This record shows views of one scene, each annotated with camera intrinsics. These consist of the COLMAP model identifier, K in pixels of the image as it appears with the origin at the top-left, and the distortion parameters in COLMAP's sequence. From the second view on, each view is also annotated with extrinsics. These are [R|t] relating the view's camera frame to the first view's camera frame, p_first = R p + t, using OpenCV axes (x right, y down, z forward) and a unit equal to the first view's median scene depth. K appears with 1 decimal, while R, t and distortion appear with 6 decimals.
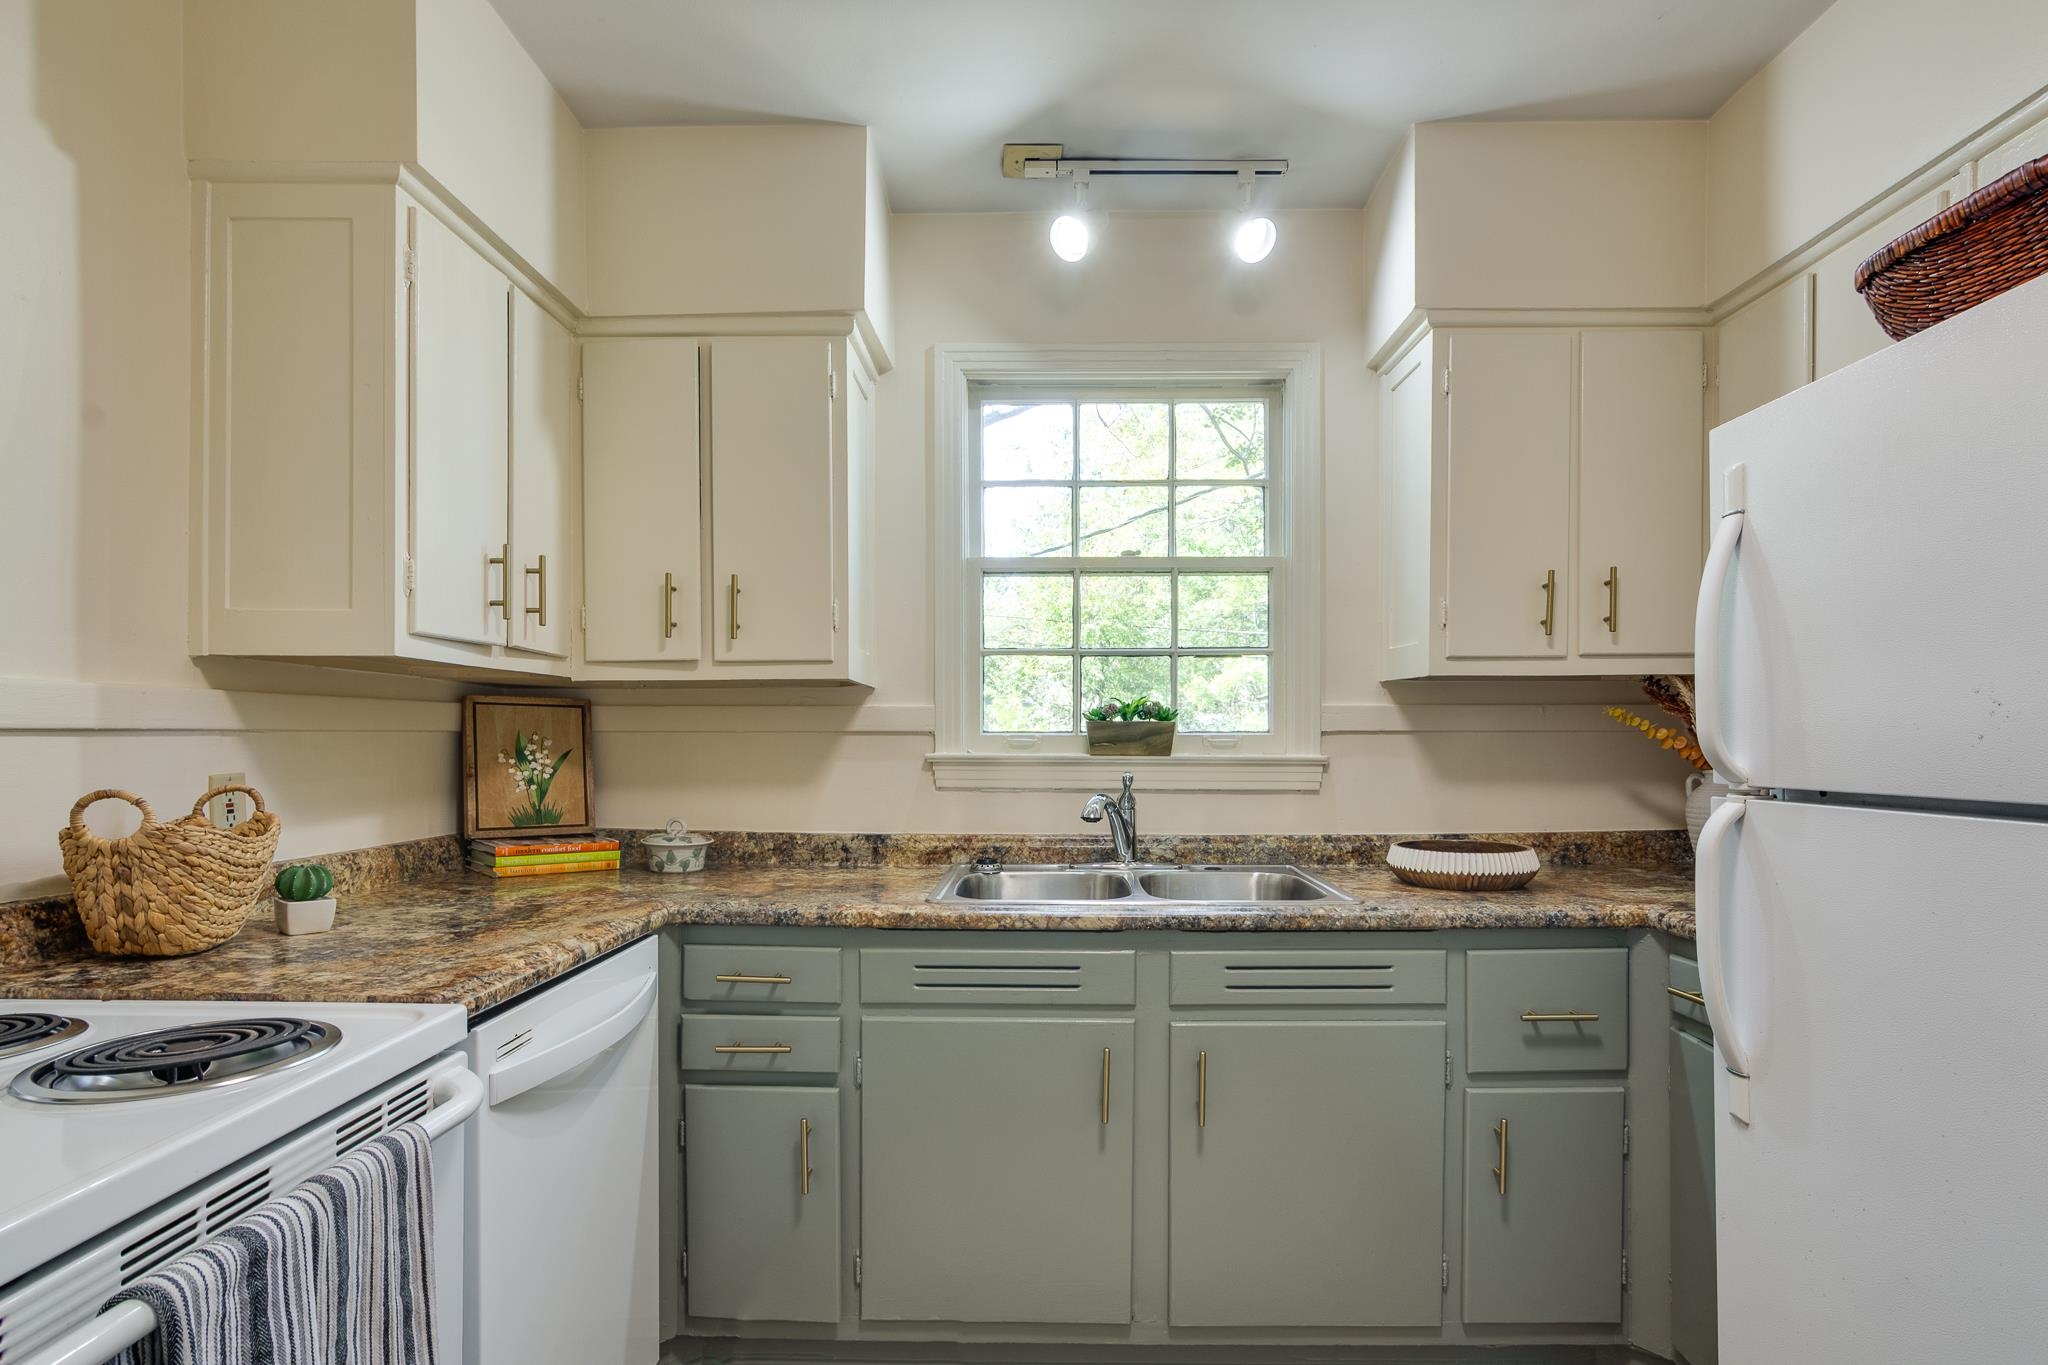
lens RADIAL K [[1029.9, 0, 1038.0], [0, 1029.9, 733.1], [0, 0, 1]] dist [-0.005955, 0.005098]
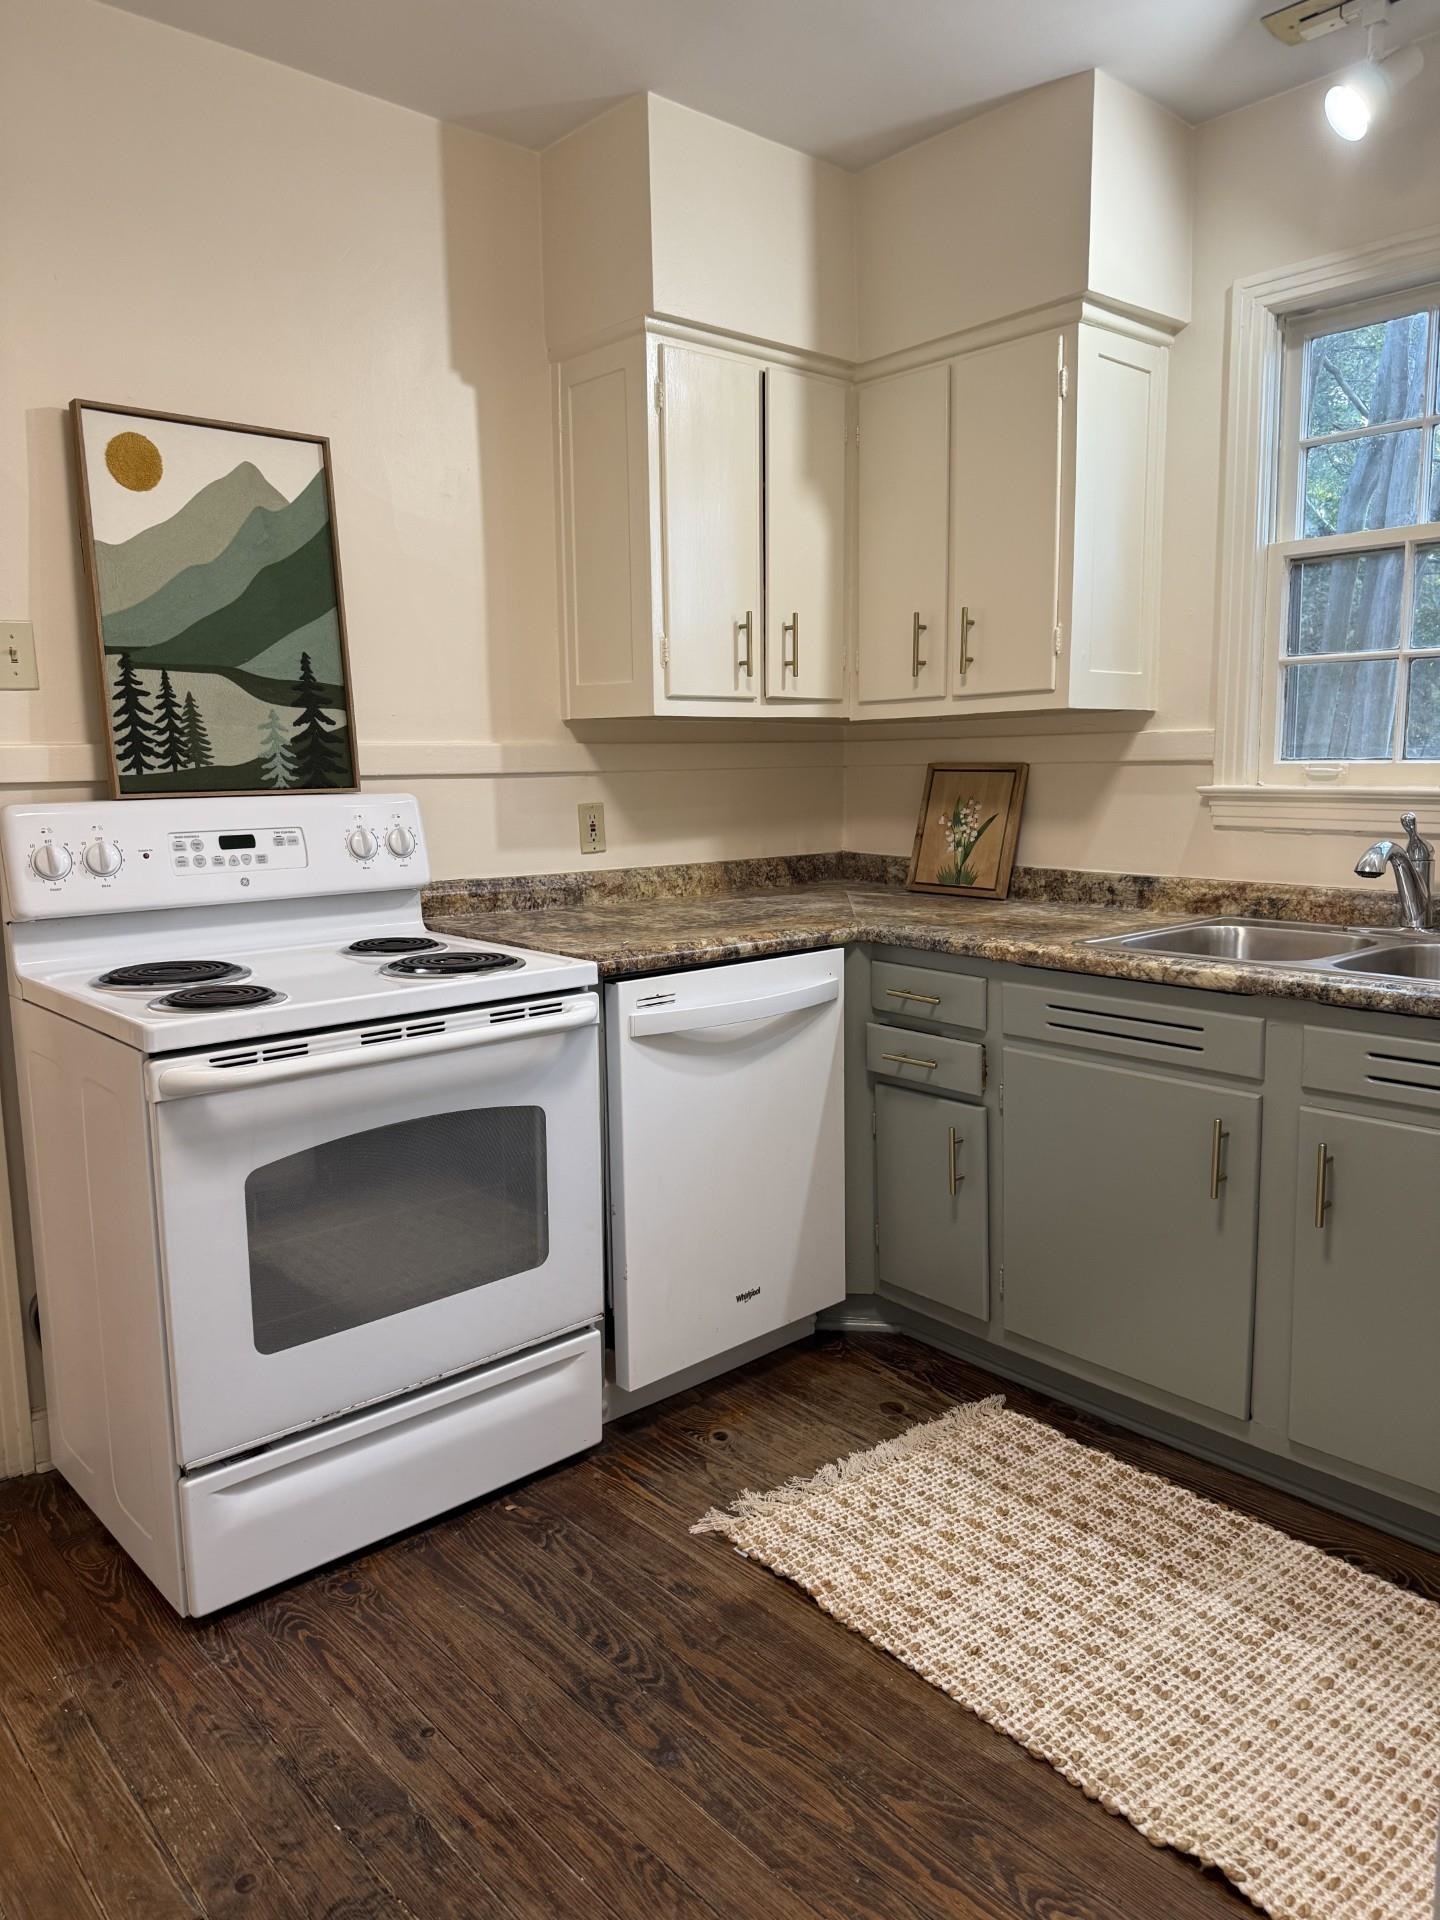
lens RADIAL K [[1353.8, 0, 726.3], [0, 1353.8, 953.0], [0, 0, 1]] dist [0.048033, -0.061610]
pose [[0.678224, 0.098076, -0.728281, 0.547497], [0.013605, 0.989208, 0.145885, -0.017047], [0.734729, -0.108851, 0.669570, -0.092895]]
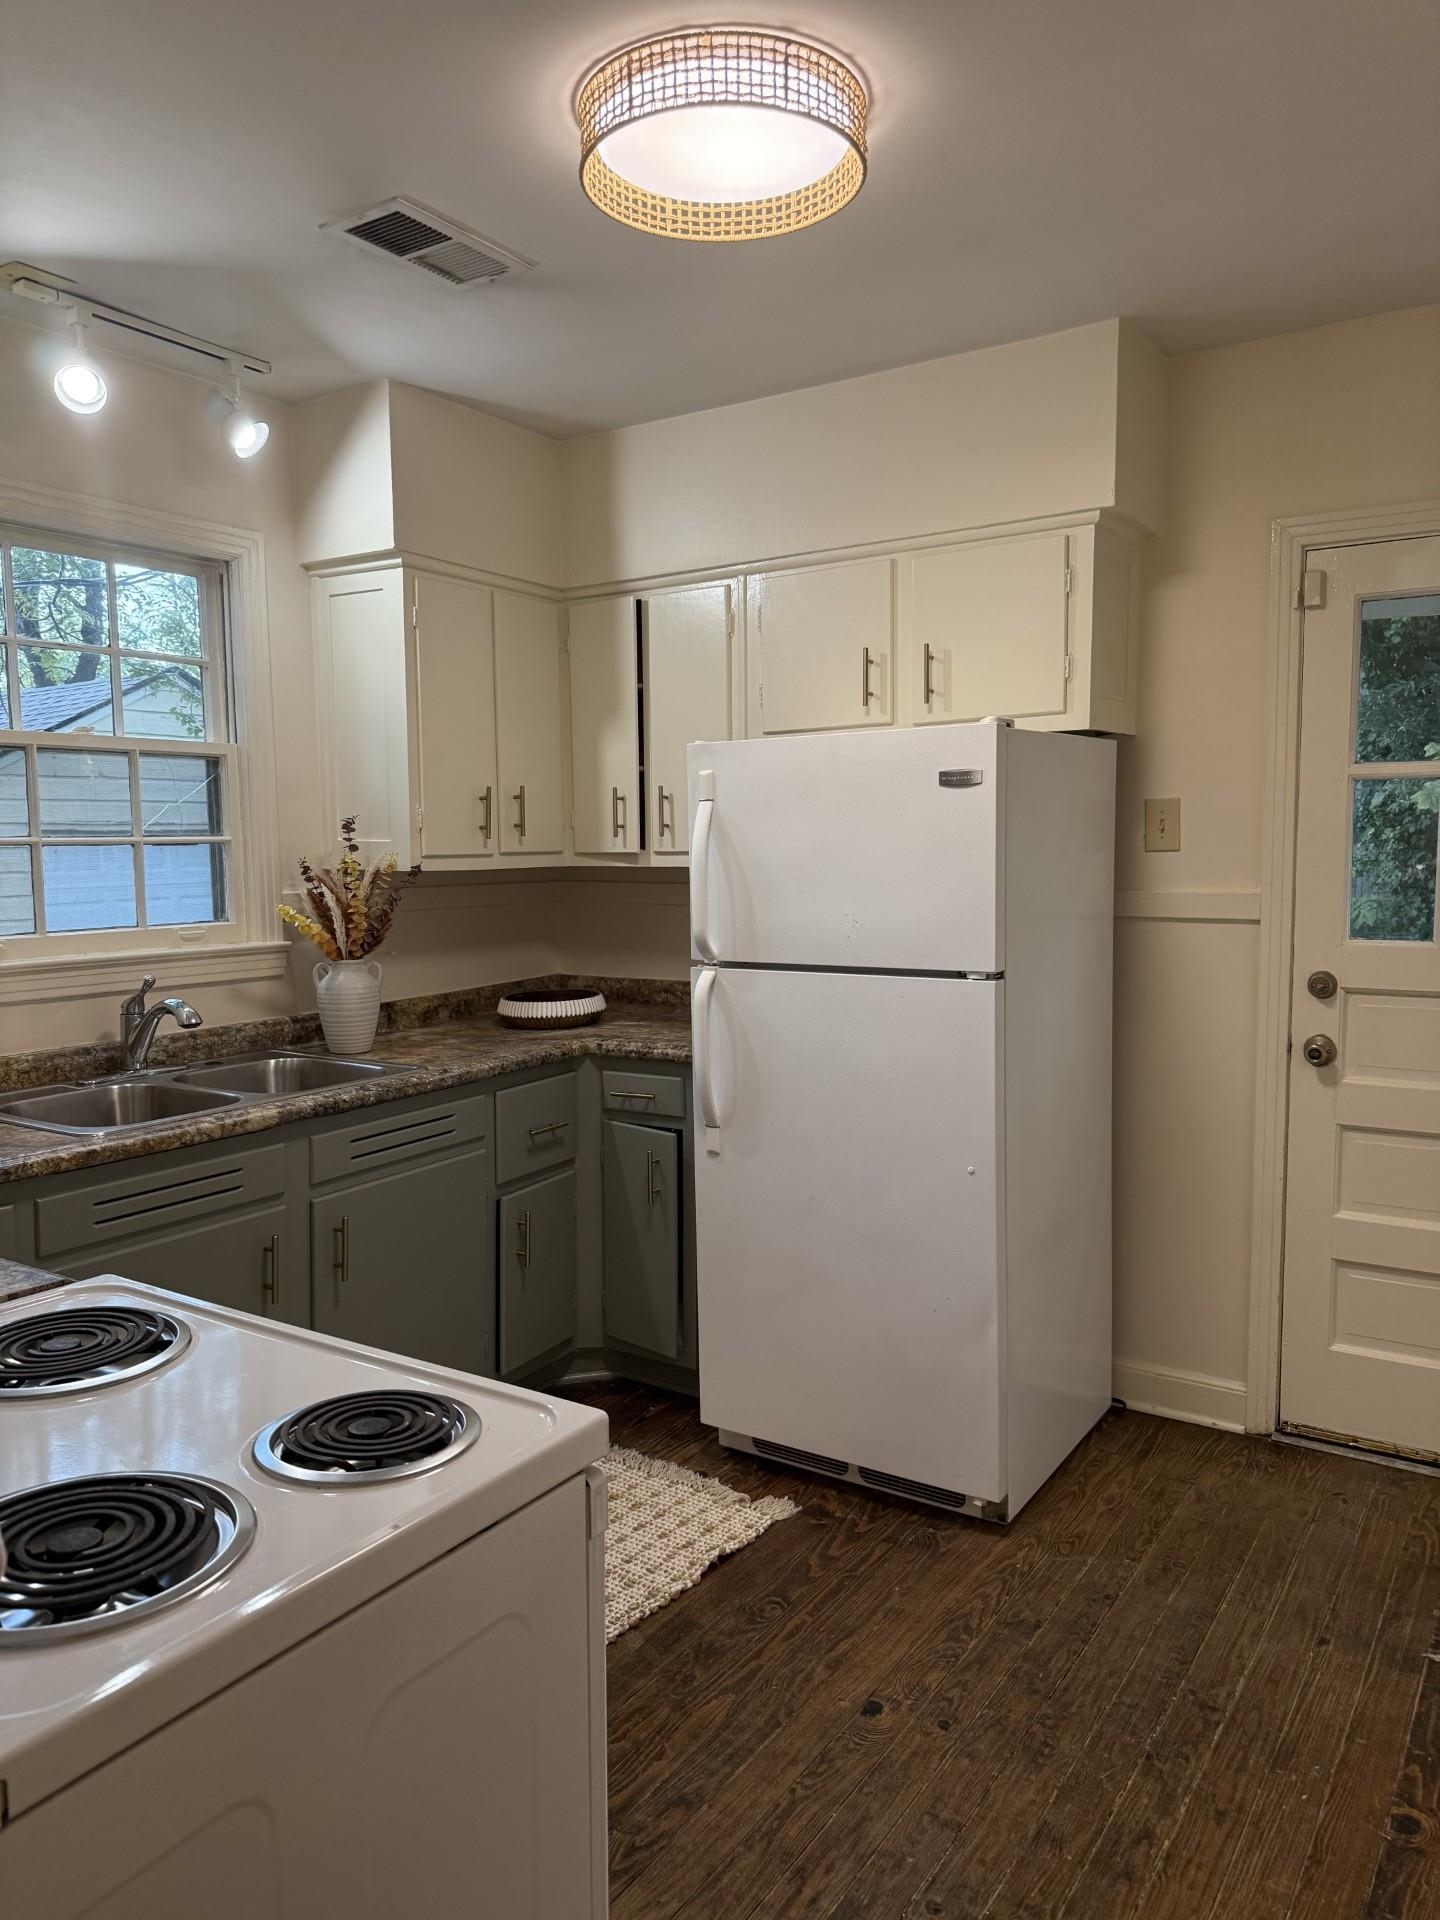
lens RADIAL K [[1353.8, 0, 694.7], [0, 1353.8, 945.6], [0, 0, 1]] dist [0.048033, -0.061610]
pose [[0.559021, -0.072932, 0.825940, -0.733027], [0.011323, 0.996703, 0.080347, -0.093920], [-0.829076, -0.035563, 0.558004, -0.137753]]
